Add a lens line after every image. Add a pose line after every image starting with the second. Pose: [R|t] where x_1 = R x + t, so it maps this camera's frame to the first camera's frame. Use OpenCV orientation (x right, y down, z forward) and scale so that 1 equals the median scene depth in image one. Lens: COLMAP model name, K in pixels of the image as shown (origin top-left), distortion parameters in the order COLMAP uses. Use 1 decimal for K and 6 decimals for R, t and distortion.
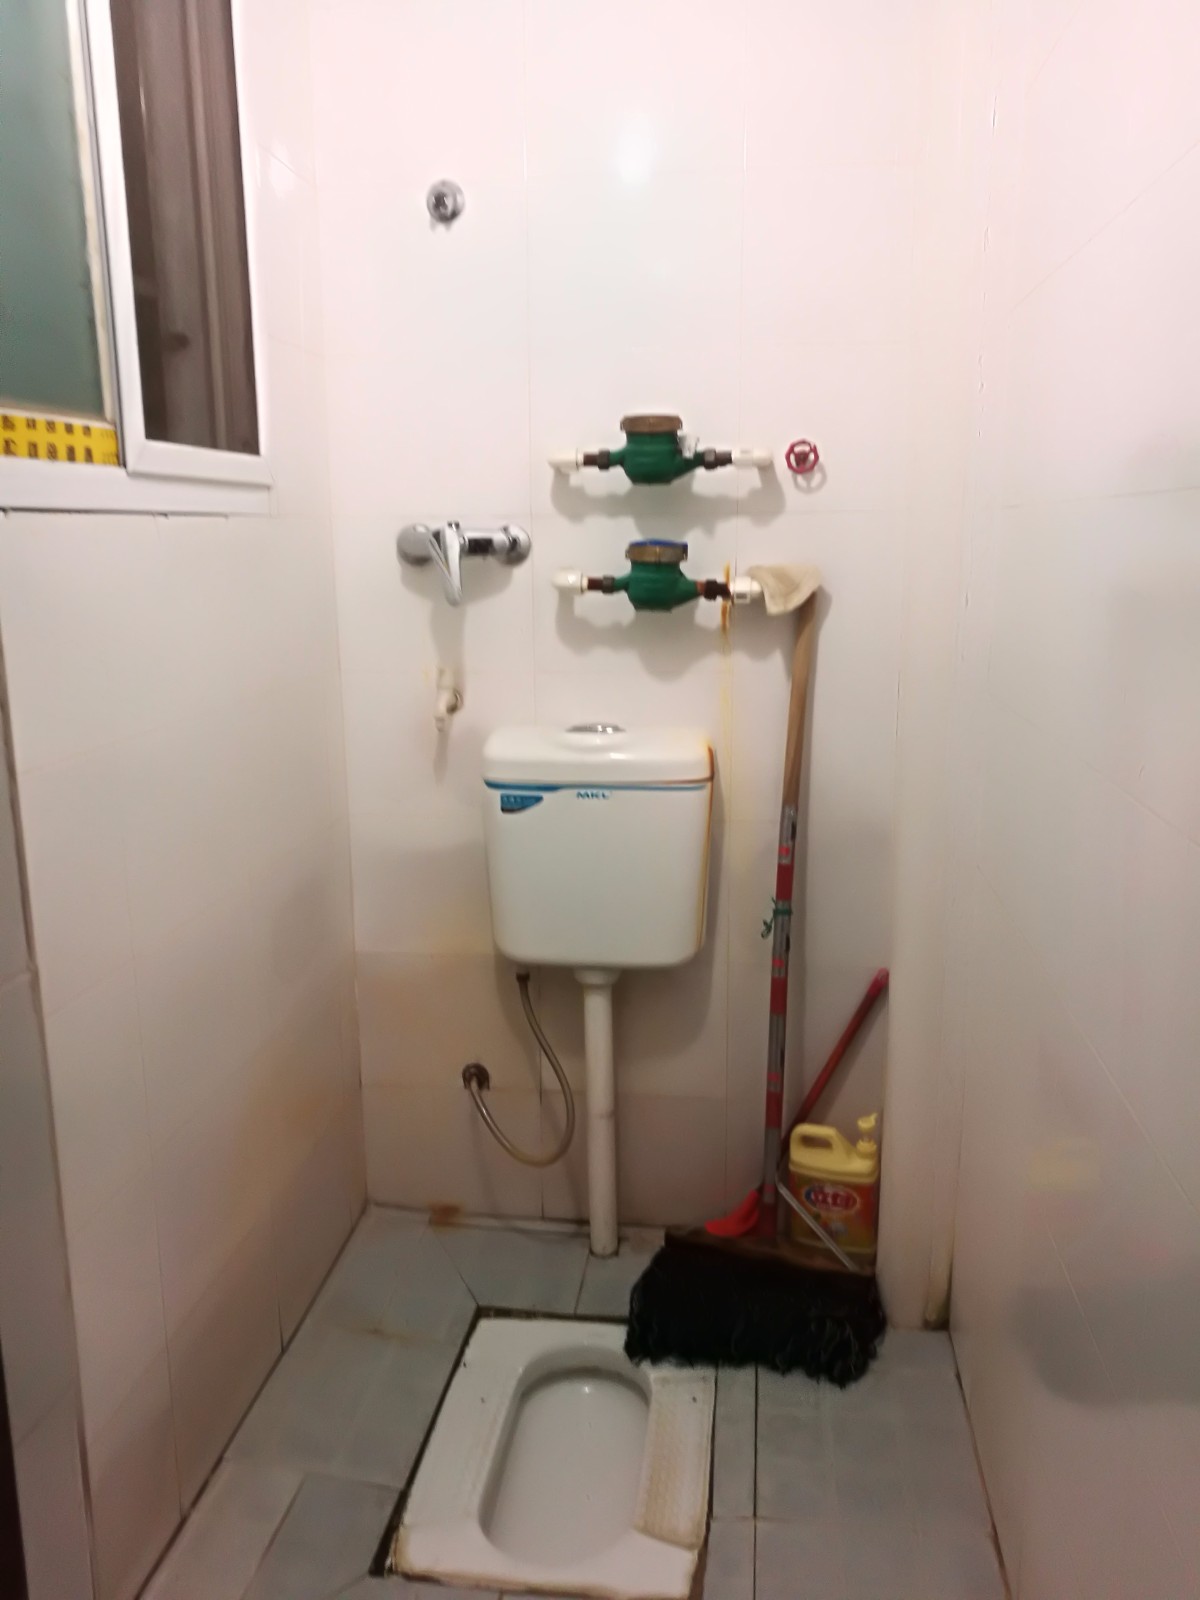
lens RADIAL K [[1242.6, 0, 591.1], [0, 1242.6, 802.0], [0, 0, 1]] dist [-0.027305, -0.021314]
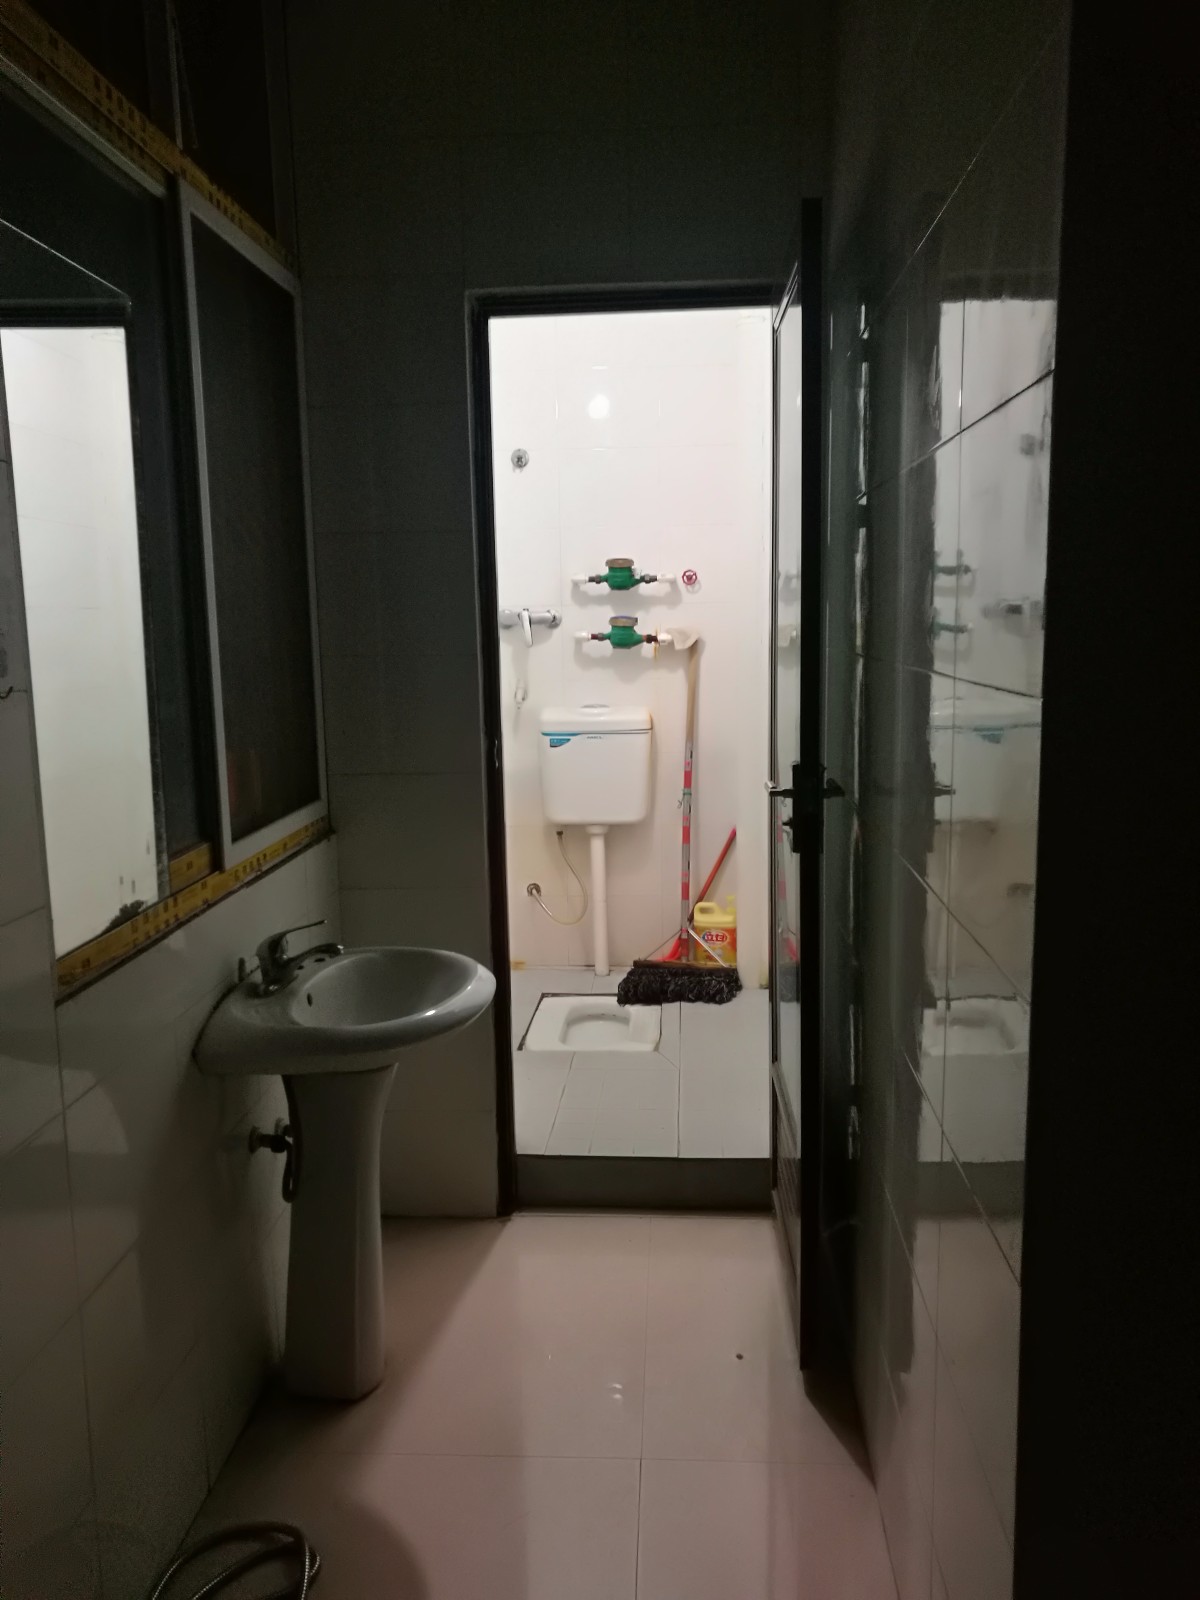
lens RADIAL K [[1242.6, 0, 608.2], [0, 1242.6, 800.8], [0, 0, 1]] dist [-0.027305, -0.021314]
pose [[0.997003, -0.018868, 0.075030, -0.133491], [0.023365, 0.997953, -0.059524, 0.223929], [-0.073753, 0.061098, 0.995403, -1.062924]]
